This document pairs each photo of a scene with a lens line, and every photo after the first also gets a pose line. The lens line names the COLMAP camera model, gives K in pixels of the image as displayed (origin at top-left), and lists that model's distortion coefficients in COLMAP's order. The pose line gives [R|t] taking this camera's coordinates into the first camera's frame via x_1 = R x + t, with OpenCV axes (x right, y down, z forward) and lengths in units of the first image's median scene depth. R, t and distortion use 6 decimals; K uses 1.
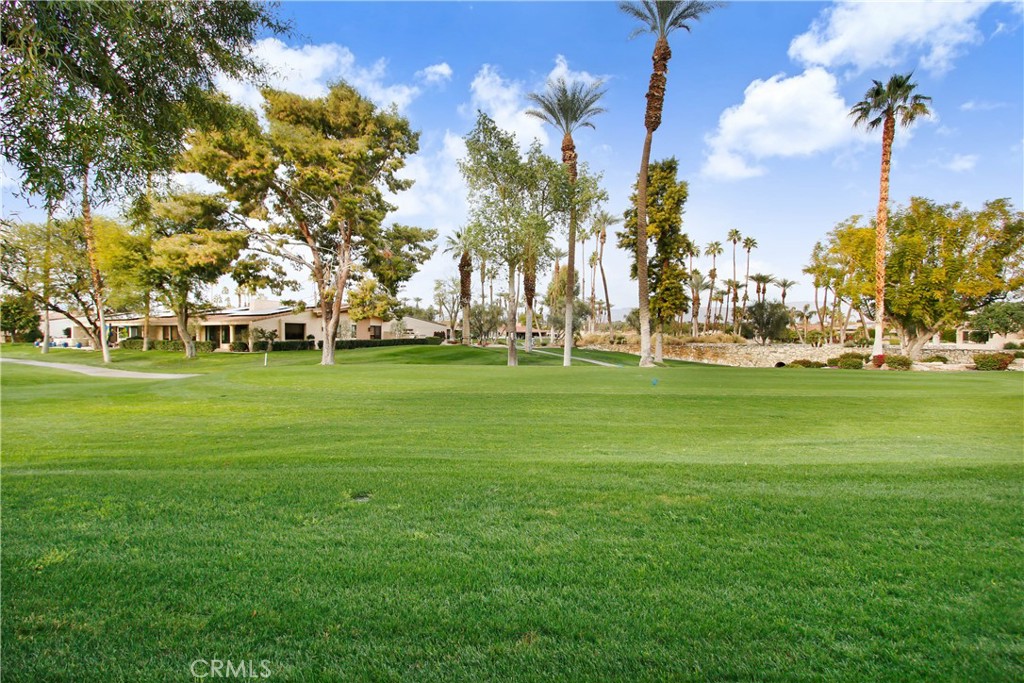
lens RADIAL K [[478.5, 0, 501.6], [0, 478.5, 332.5], [0, 0, 1]] dist [-0.018528, -0.001147]
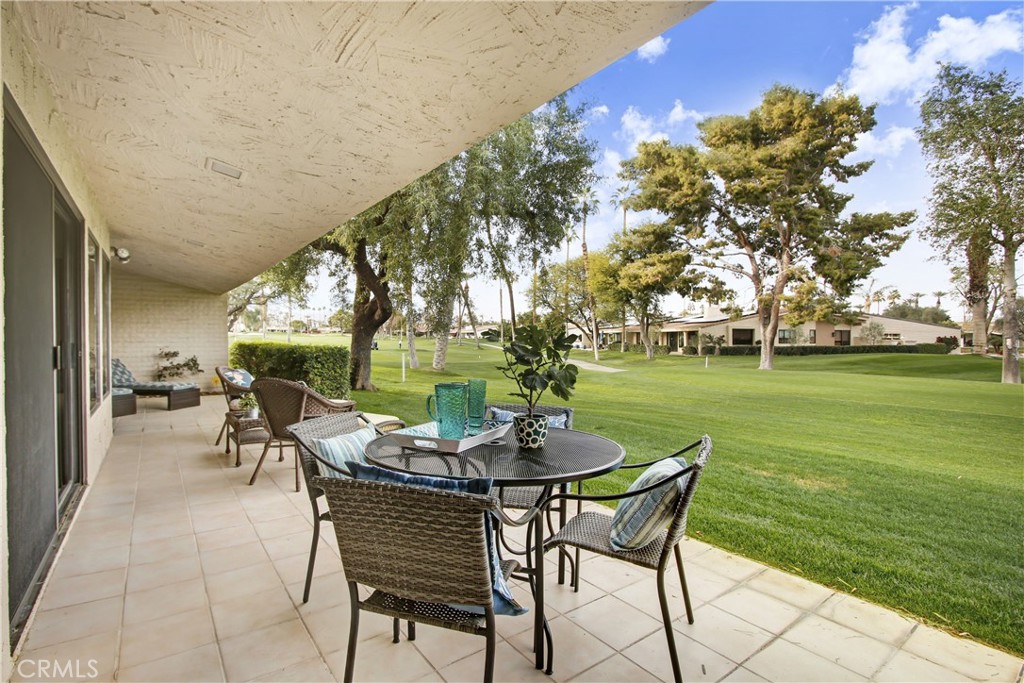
lens RADIAL K [[478.5, 0, 510.6], [0, 478.5, 342.3], [0, 0, 1]] dist [-0.018528, -0.001147]
pose [[0.615528, 0.007028, -0.788084, 0.095091], [0.000202, 0.999959, 0.009075, -0.000050], [0.788115, -0.005745, 0.615501, -0.040656]]
